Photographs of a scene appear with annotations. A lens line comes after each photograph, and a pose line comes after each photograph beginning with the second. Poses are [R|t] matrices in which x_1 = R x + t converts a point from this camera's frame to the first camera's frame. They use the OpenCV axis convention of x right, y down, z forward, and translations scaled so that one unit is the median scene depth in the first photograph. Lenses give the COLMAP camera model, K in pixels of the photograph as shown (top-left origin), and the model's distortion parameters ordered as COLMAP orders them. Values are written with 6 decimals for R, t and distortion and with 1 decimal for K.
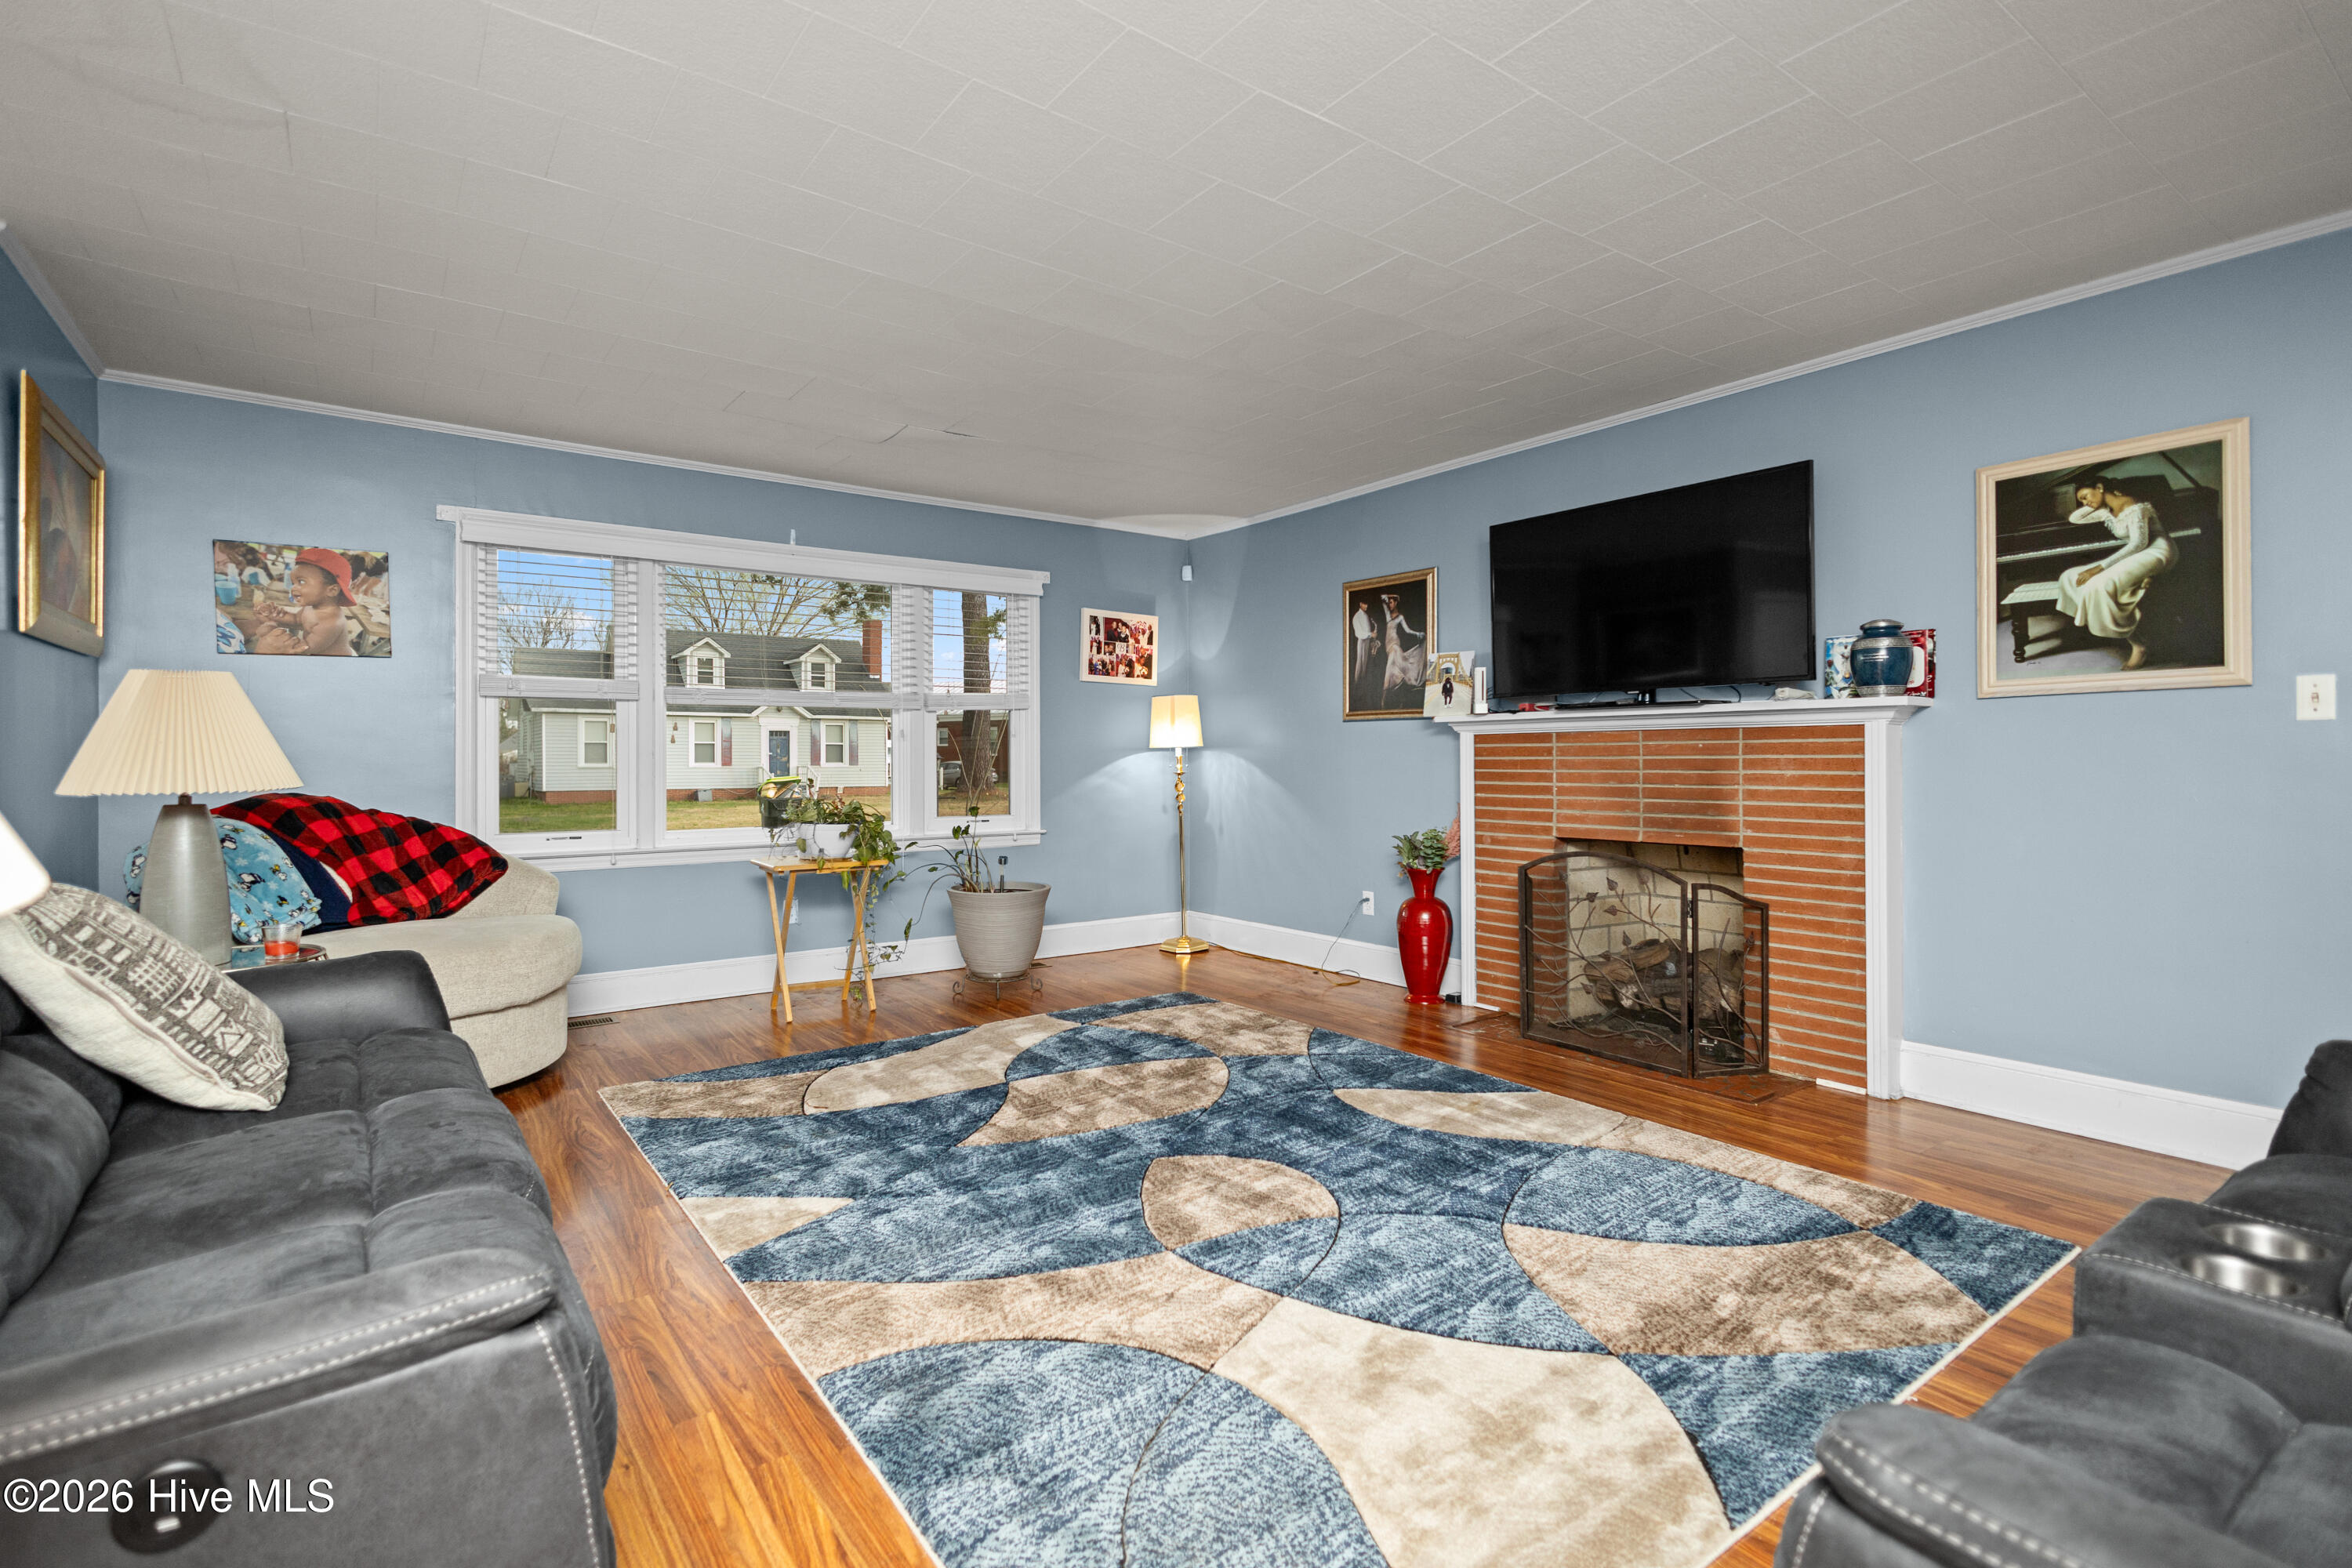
lens RADIAL K [[1109.9, 0, 1177.4], [0, 1109.9, 759.9], [0, 0, 1]] dist [0.004789, -0.001345]
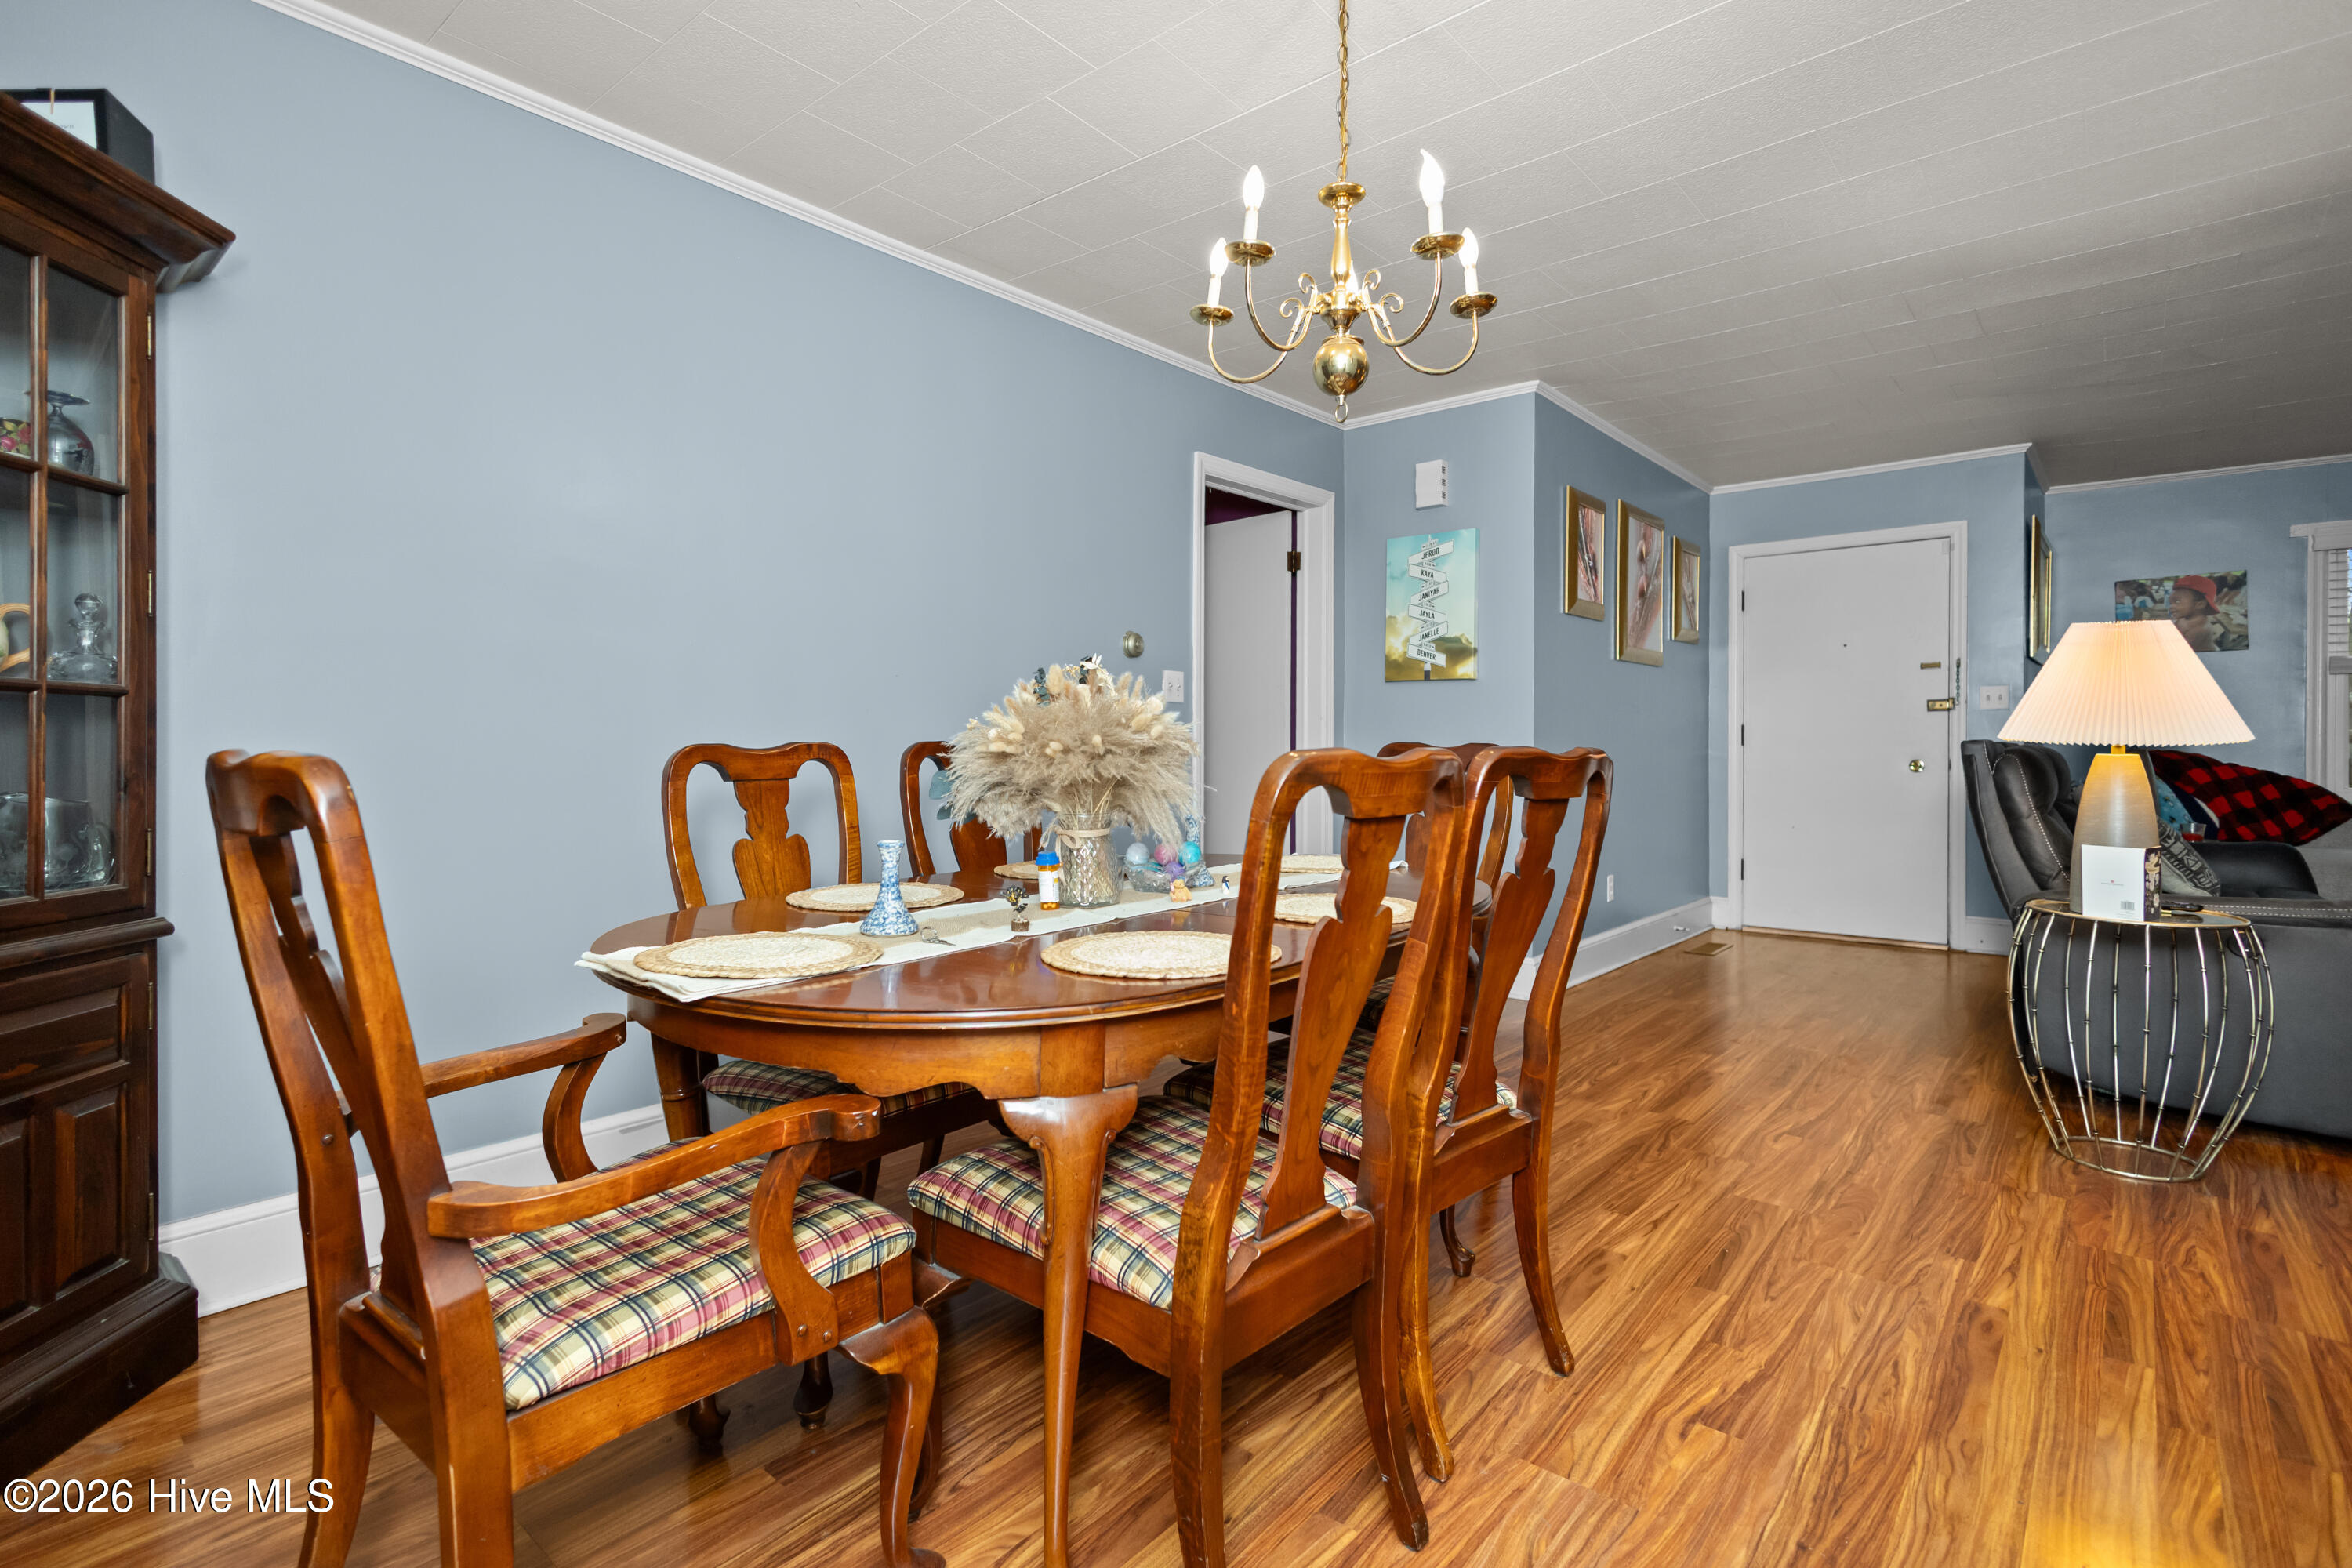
lens RADIAL K [[1109.9, 0, 1177.4], [0, 1109.9, 759.9], [0, 0, 1]] dist [0.004789, -0.001345]
pose [[0.222986, 0.015123, -0.974704, 0.311271], [0.001785, 0.999872, 0.015922, 0.016342], [0.974820, -0.005290, 0.222930, -0.554231]]
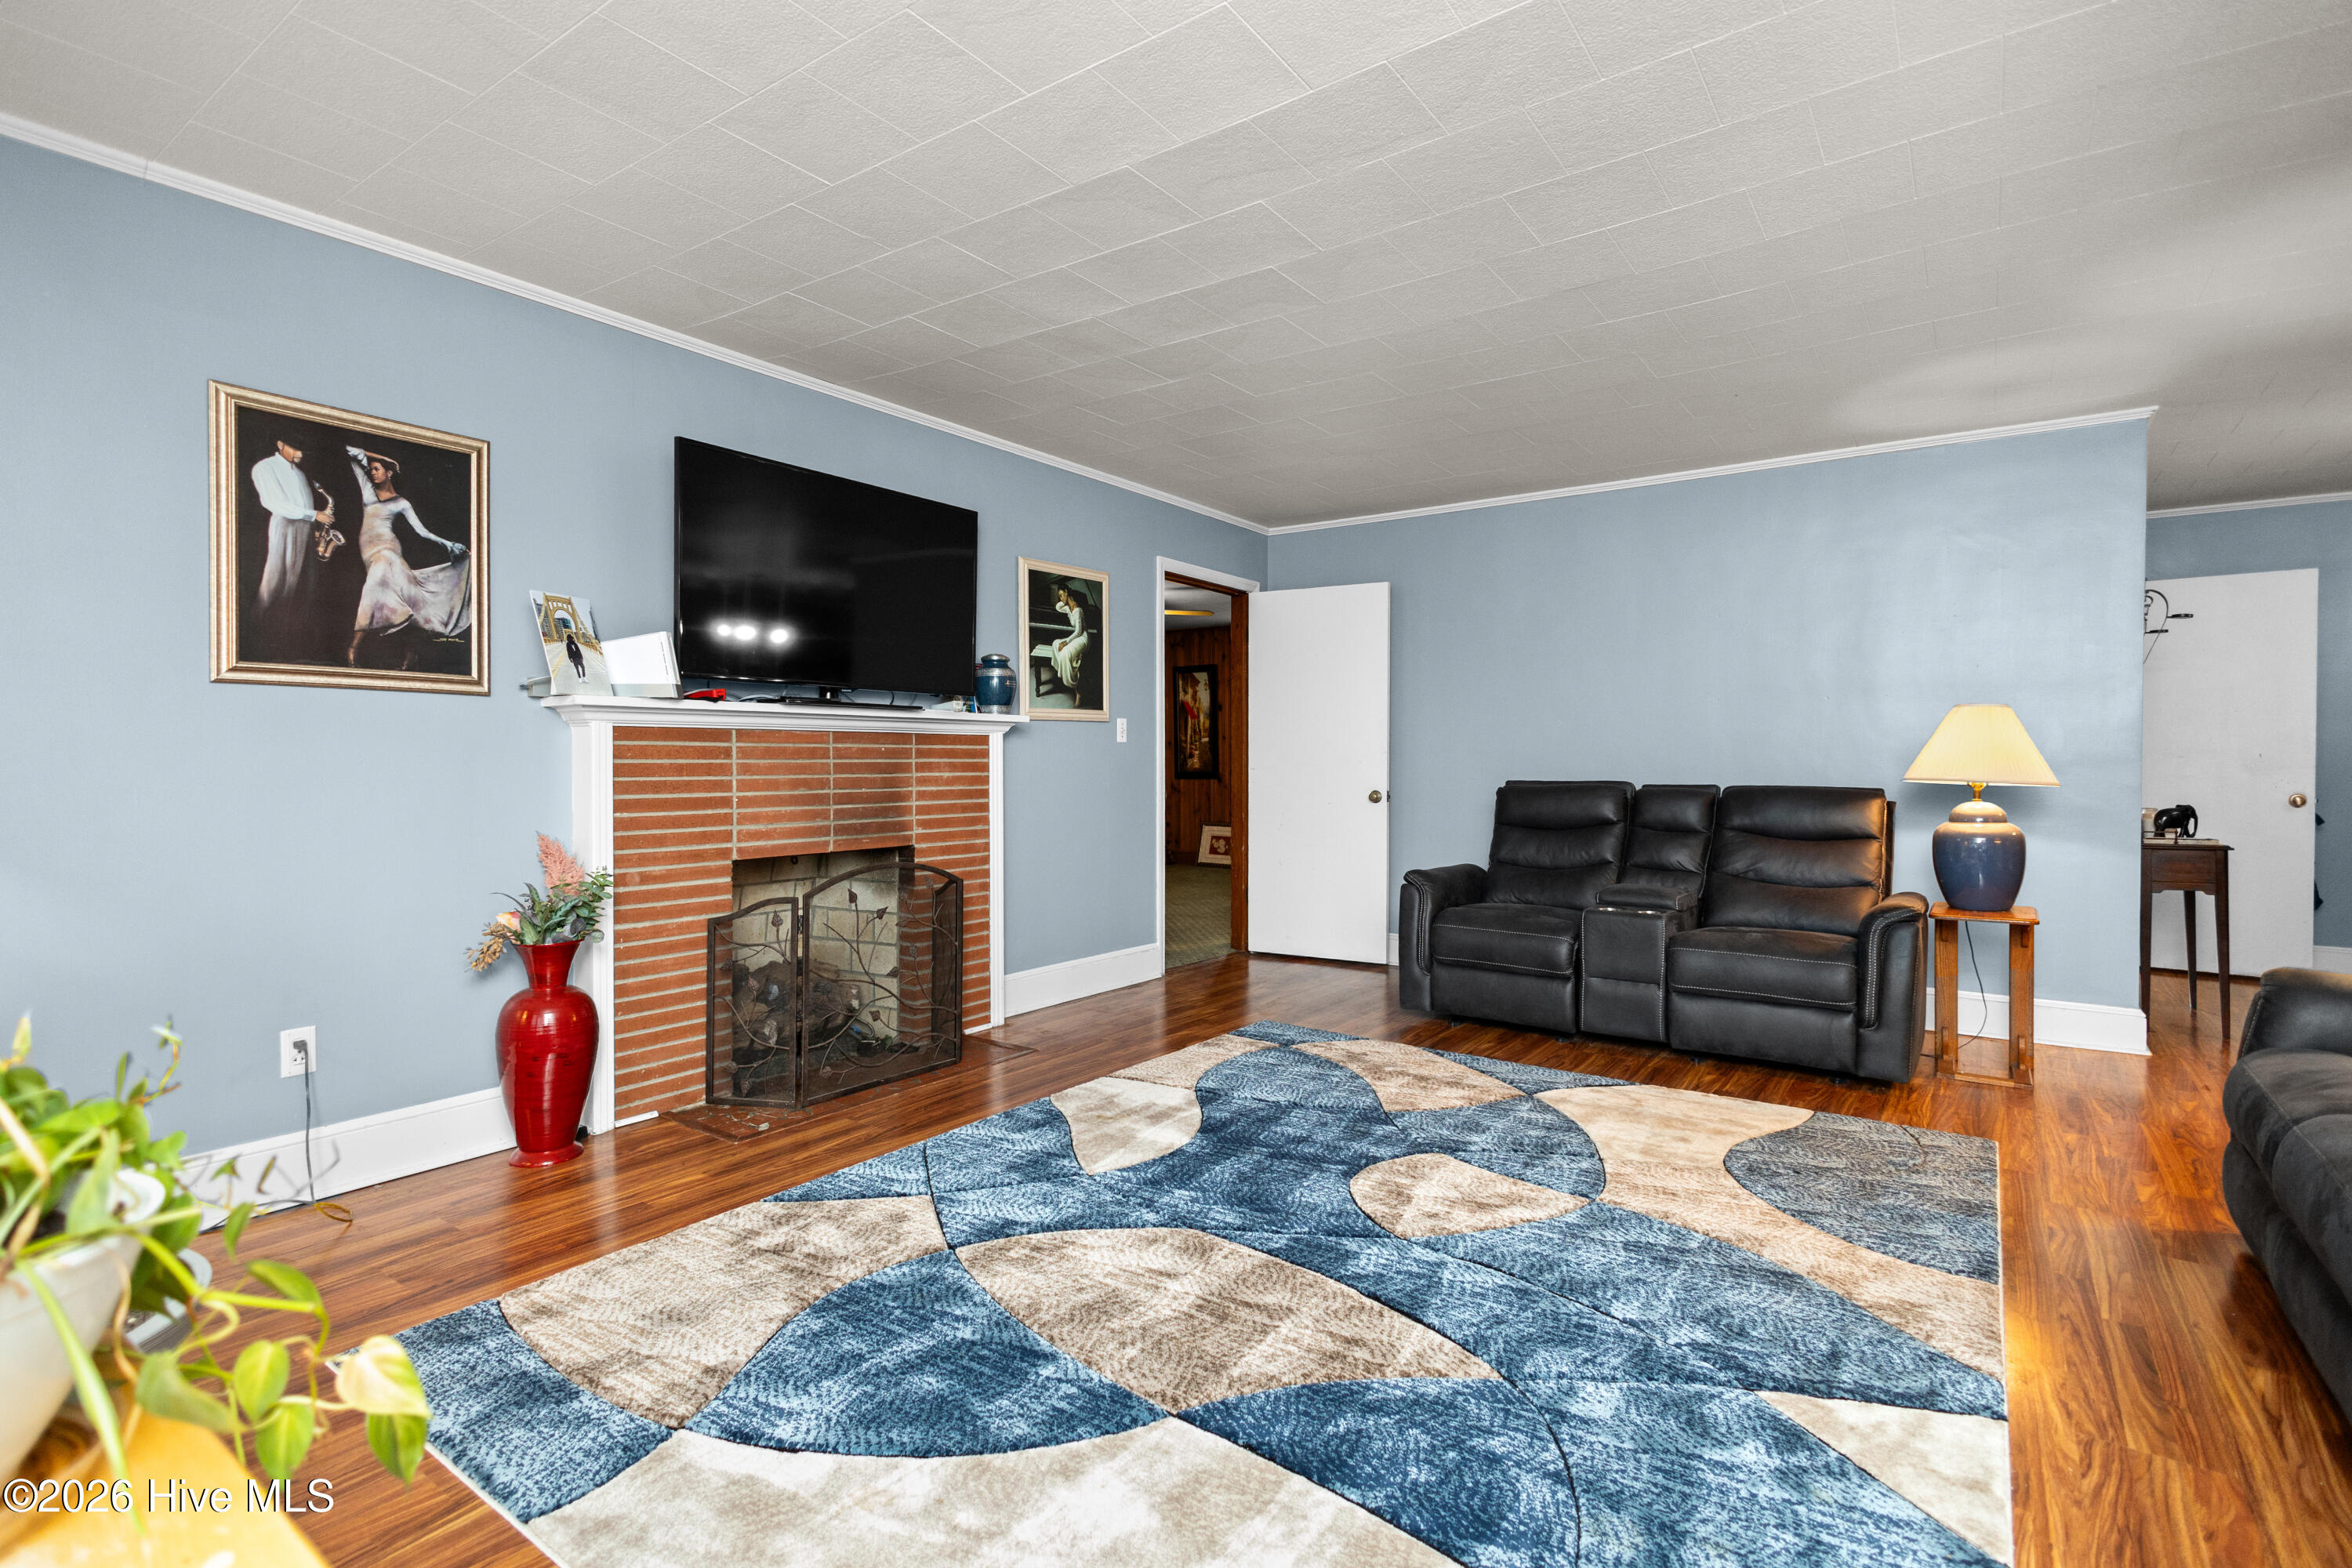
lens RADIAL K [[1109.9, 0, 1177.4], [0, 1109.9, 759.9], [0, 0, 1]] dist [0.004789, -0.001345]
pose [[-0.307994, -0.000772, 0.951388, -0.562806], [-0.003108, 0.999995, -0.000194, -0.003774], [-0.951383, -0.003017, -0.307995, 1.032032]]
